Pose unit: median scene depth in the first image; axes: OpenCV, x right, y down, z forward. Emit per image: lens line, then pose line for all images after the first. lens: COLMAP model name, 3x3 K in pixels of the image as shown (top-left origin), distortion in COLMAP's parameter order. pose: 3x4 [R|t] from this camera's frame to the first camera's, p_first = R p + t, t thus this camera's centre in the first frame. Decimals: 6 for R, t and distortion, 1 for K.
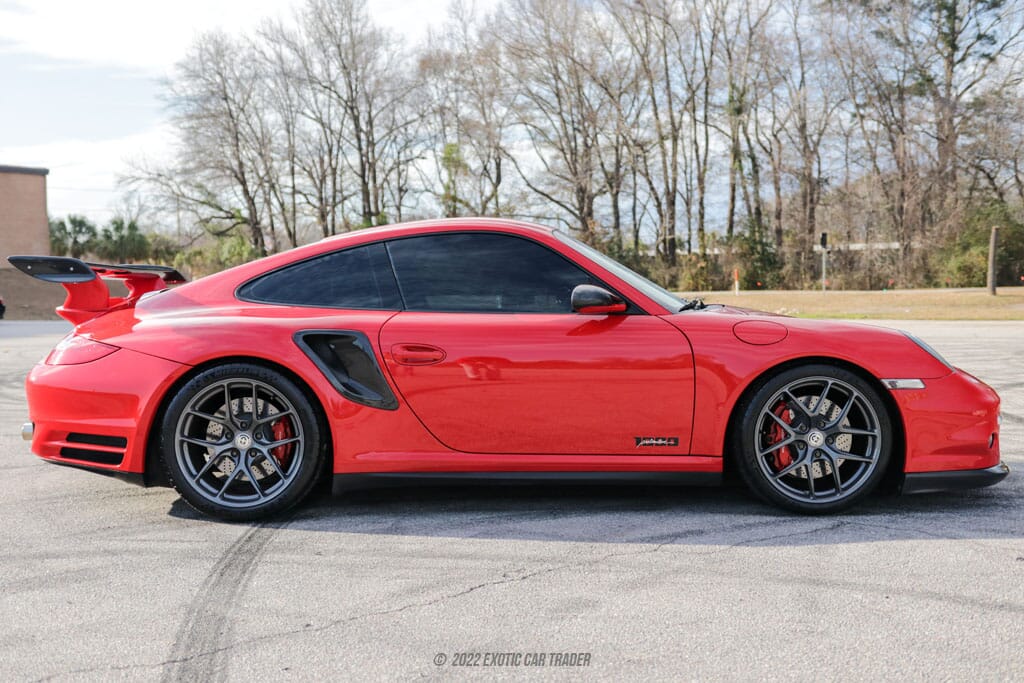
lens RADIAL K [[1083.7, 0, 514.2], [0, 1083.7, 334.4], [0, 0, 1]] dist [0.035889, 0.000000]
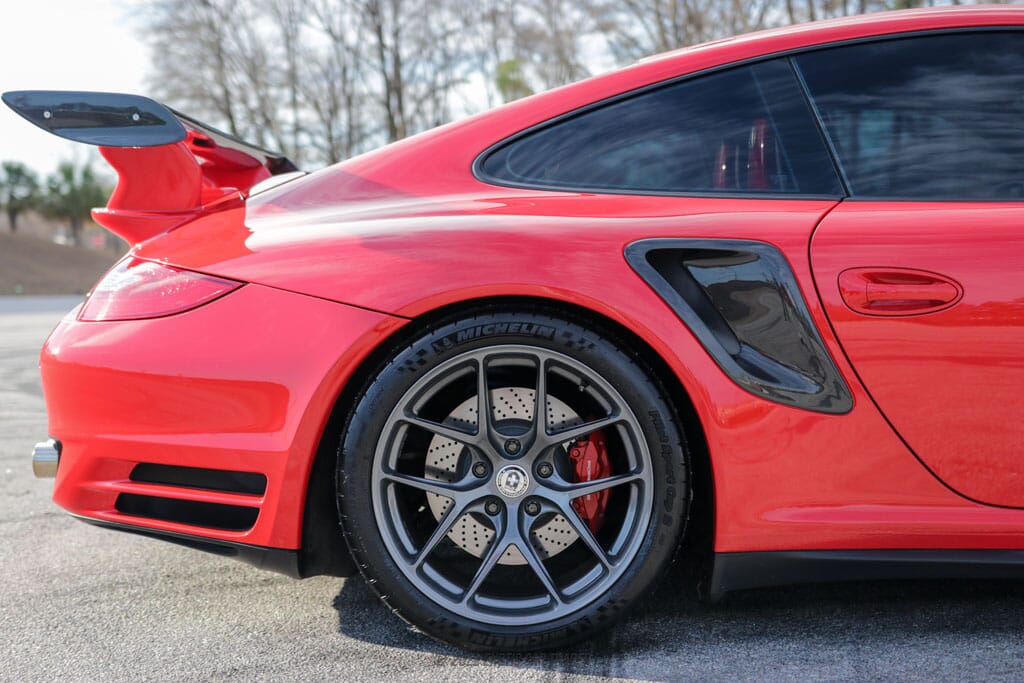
lens RADIAL K [[1350.3, 0, 511.6], [0, 1350.3, 343.7], [0, 0, 1]] dist [0.099042, 0.000000]
pose [[0.999555, -0.004495, -0.029504, -0.231840], [0.005065, 0.999802, 0.019265, 0.028265], [0.029412, -0.019406, 0.999379, 0.422239]]
